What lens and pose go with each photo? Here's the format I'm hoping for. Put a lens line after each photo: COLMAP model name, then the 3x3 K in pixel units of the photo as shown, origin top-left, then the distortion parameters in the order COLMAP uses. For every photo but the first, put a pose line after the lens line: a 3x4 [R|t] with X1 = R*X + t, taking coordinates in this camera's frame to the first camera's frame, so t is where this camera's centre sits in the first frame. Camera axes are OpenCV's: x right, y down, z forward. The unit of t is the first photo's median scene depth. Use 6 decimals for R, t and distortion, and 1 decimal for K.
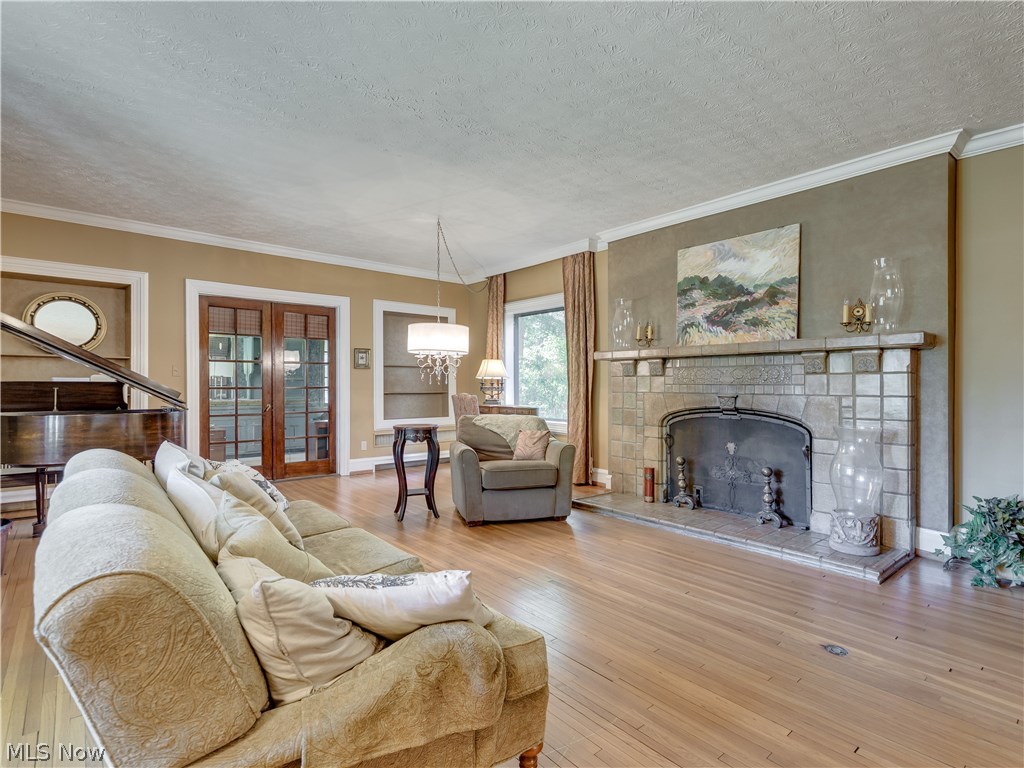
lens RADIAL K [[529.0, 0, 513.4], [0, 529.0, 384.9], [0, 0, 1]] dist [0.004070, 0.000213]
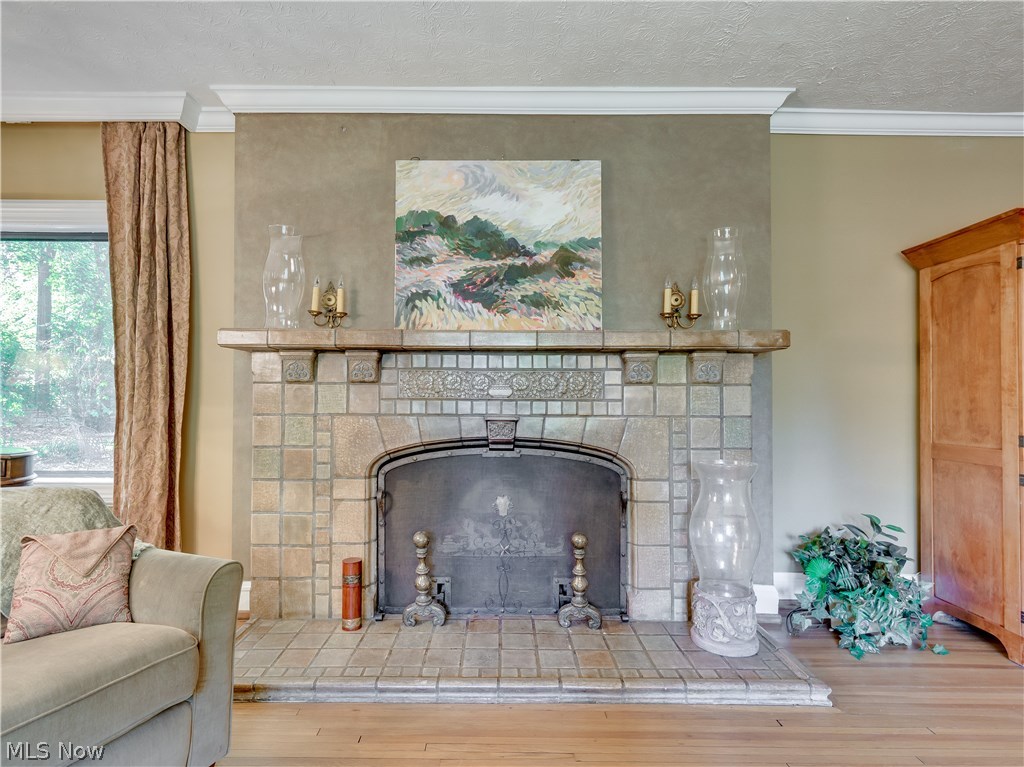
lens RADIAL K [[566.7, 0, 511.7], [0, 566.7, 380.1], [0, 0, 1]] dist [0.003758, 0.000255]
pose [[0.640278, 0.013067, 0.768033, -0.074509], [-0.002031, 0.999881, -0.015319, -0.012580], [-0.768141, 0.008248, 0.640228, 0.550903]]
